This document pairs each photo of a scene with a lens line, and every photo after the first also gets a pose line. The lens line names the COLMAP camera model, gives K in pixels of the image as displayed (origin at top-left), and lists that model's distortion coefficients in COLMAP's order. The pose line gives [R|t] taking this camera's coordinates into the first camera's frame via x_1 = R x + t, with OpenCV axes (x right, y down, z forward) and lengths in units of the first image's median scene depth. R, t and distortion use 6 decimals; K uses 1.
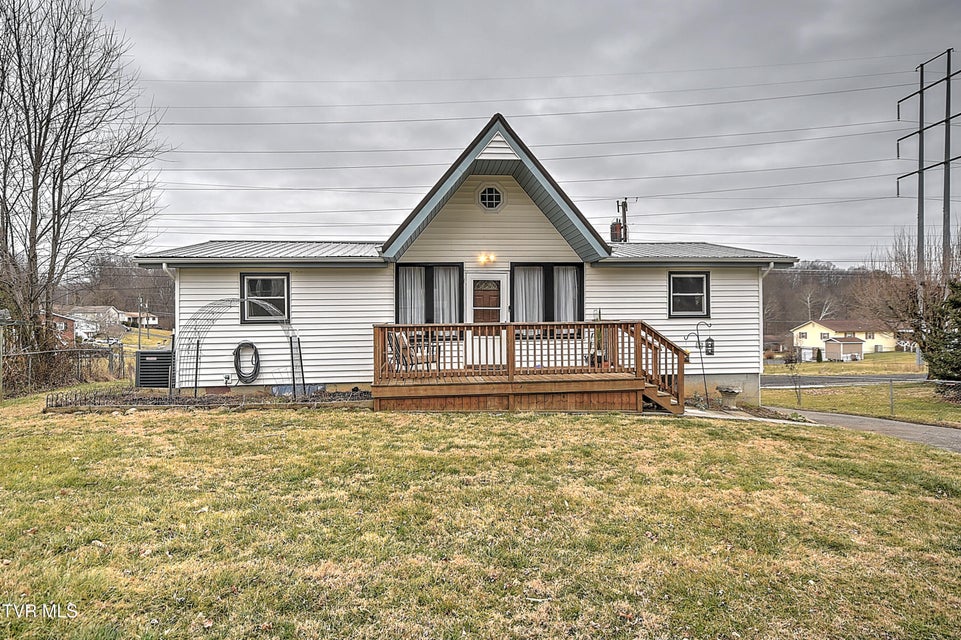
lens RADIAL K [[555.0, 0, 480.5], [0, 555.0, 320.0], [0, 0, 1]] dist [0.029954, 0.000643]
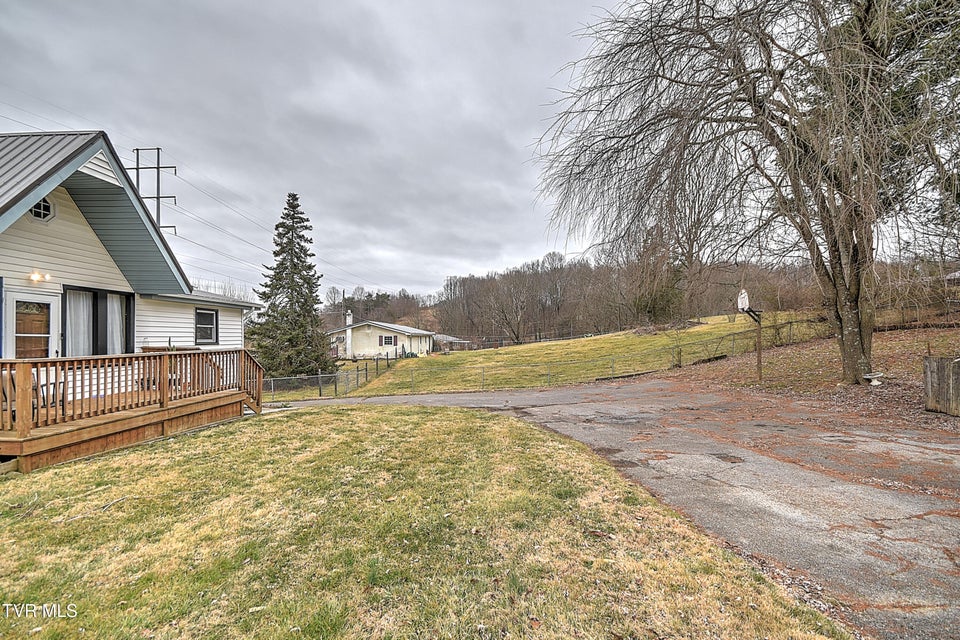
lens RADIAL K [[425.9, 0, 483.3], [0, 425.9, 339.4], [0, 0, 1]] dist [0.002774, 0.000045]
pose [[0.153438, 0.003628, 0.988152, -0.535807], [-0.005843, 0.999979, -0.002764, -0.017333], [-0.988141, -0.005350, 0.153456, 0.228274]]
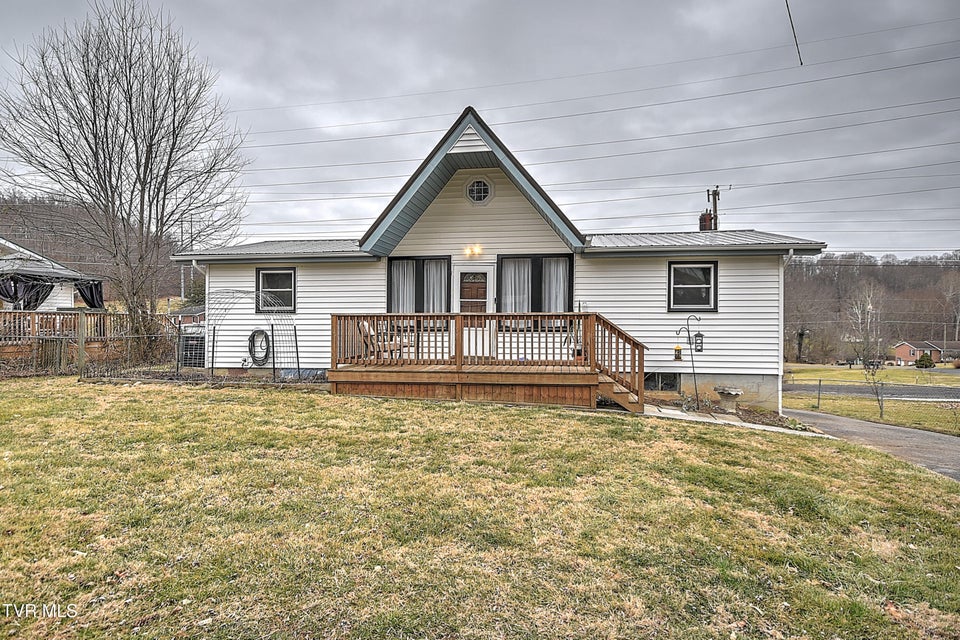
lens RADIAL K [[545.8, 0, 480.0], [0, 545.8, 320.0], [0, 0, 1]] dist [0.031368, 0.000424]
pose [[0.968199, 0.012216, -0.249883, 0.277858], [-0.011466, 0.999924, 0.004457, 0.010438], [0.249918, -0.001450, 0.968266, 0.039701]]
